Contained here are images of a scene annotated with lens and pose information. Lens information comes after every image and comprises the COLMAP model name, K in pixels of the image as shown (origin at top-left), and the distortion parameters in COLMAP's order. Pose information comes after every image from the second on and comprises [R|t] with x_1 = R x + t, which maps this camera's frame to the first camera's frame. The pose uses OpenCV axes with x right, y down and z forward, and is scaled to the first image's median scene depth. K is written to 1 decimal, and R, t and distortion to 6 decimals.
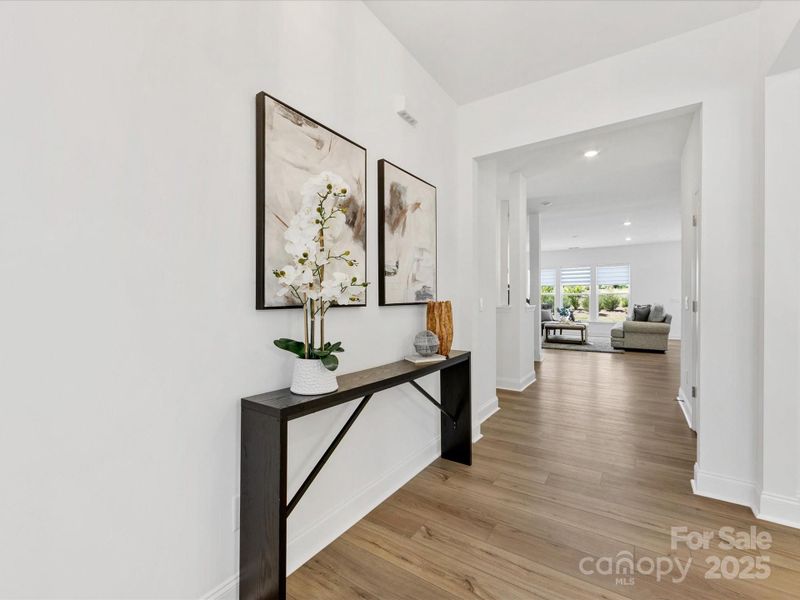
lens RADIAL K [[353.0, 0, 396.9], [0, 353.0, 300.7], [0, 0, 1]] dist [-0.002905, -0.000057]
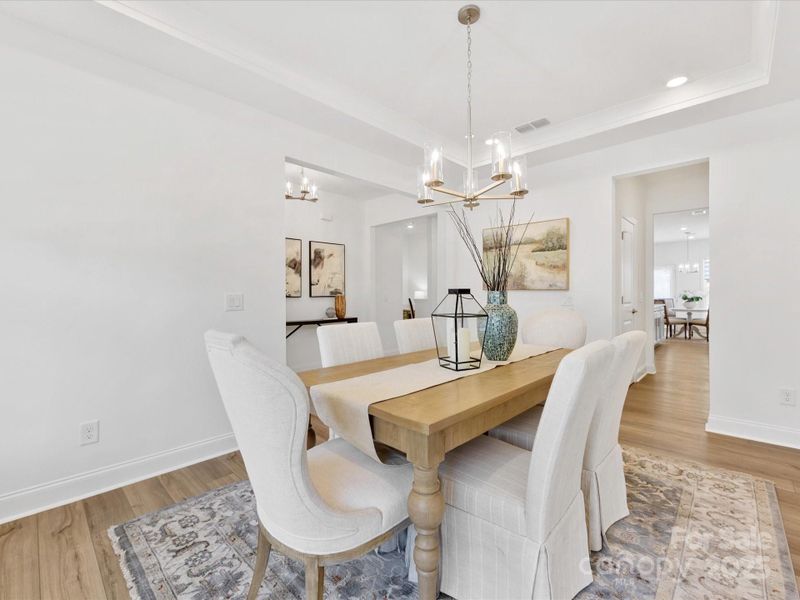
lens RADIAL K [[353.0, 0, 399.6], [0, 353.0, 299.4], [0, 0, 1]] dist [-0.002905, -0.000057]
pose [[0.984954, -0.000405, -0.172817, 0.285373], [0.001248, 0.999988, 0.004766, 0.005556], [0.172813, -0.004910, 0.984942, -0.392519]]
